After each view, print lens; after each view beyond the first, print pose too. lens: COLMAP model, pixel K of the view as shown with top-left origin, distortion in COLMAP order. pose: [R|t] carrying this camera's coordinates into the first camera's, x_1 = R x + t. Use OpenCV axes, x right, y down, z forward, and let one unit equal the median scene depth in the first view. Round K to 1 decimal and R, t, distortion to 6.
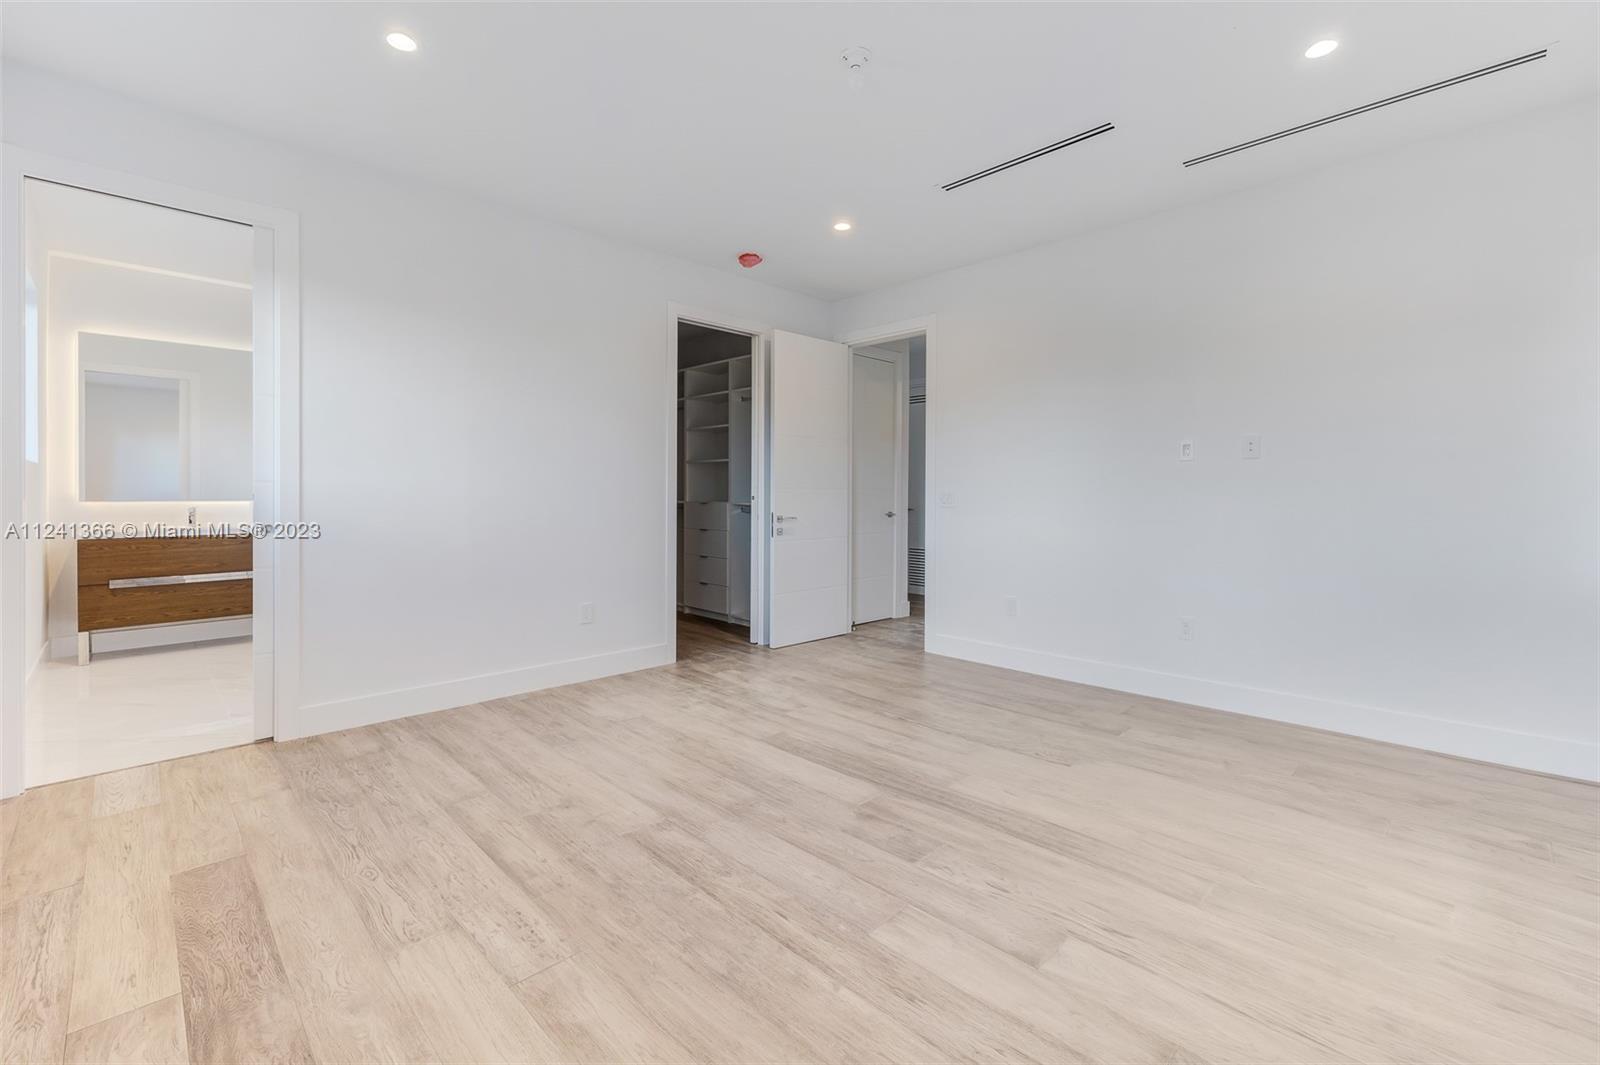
lens RADIAL K [[667.2, 0, 789.3], [0, 667.2, 502.4], [0, 0, 1]] dist [0.000342, -0.000392]
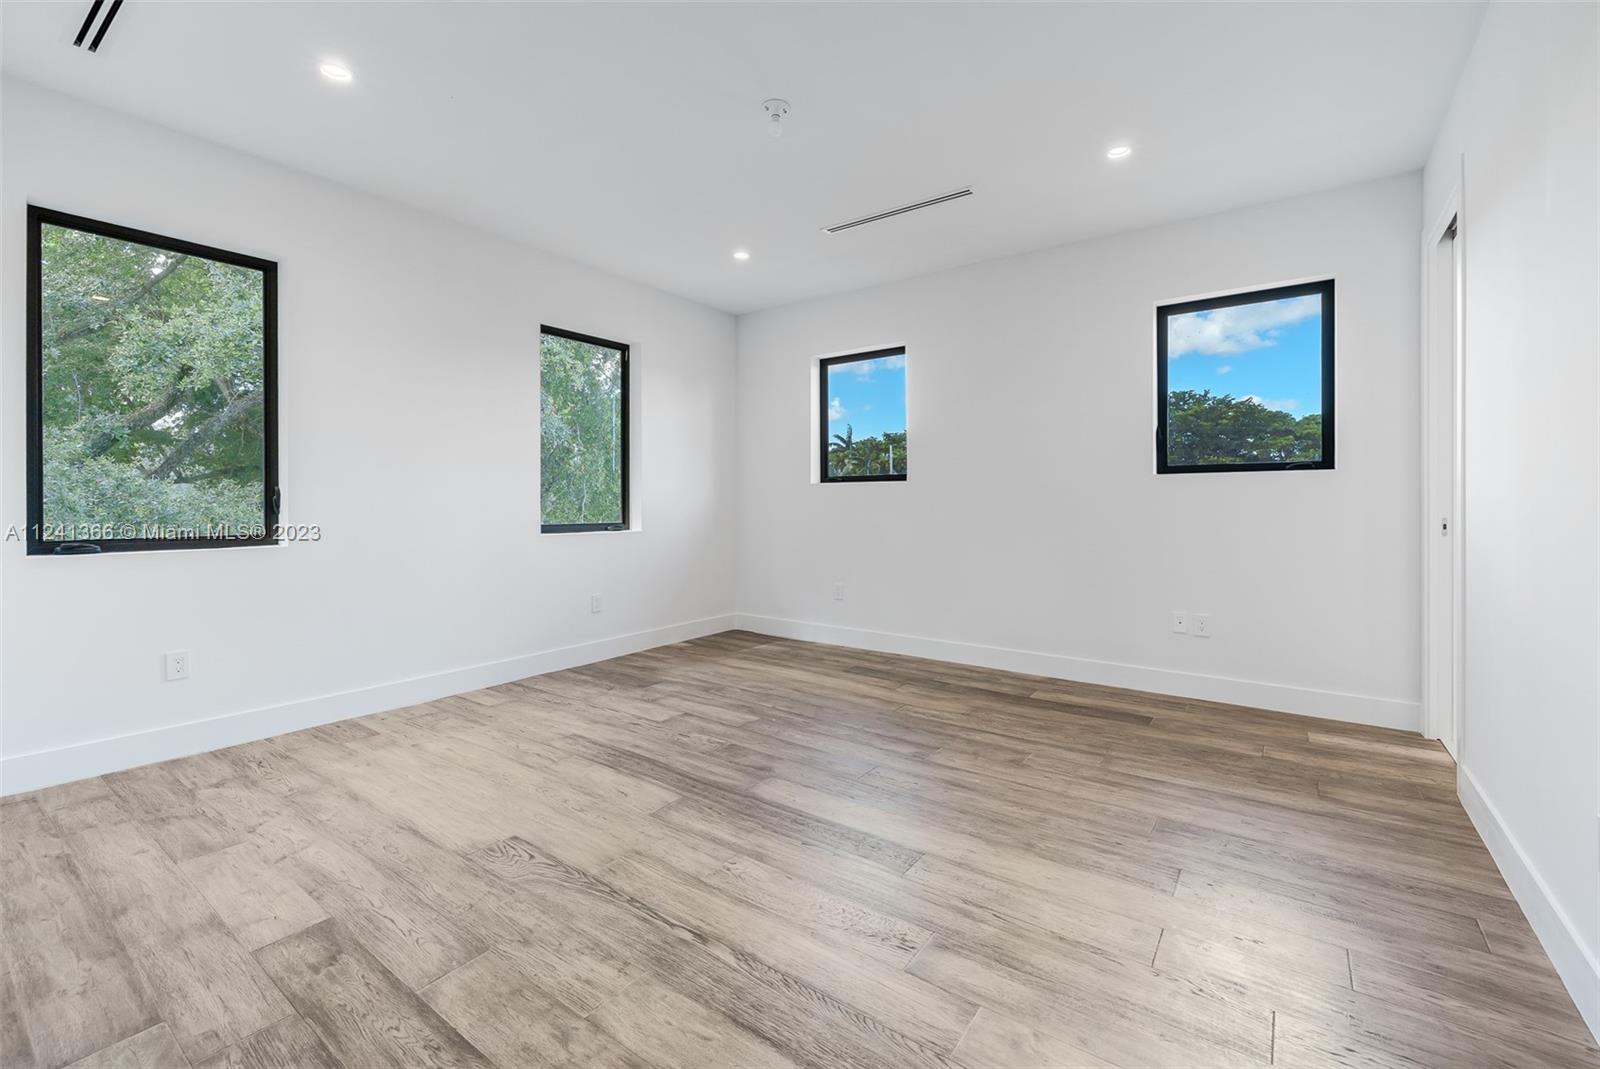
lens RADIAL K [[667.2, 0, 789.3], [0, 667.2, 504.4], [0, 0, 1]] dist [0.000342, -0.000392]
pose [[-0.985548, -0.003525, -0.169359, 0.249122], [-0.005635, 0.999912, 0.011980, -0.014268], [0.169302, 0.012761, -0.985482, 1.976149]]
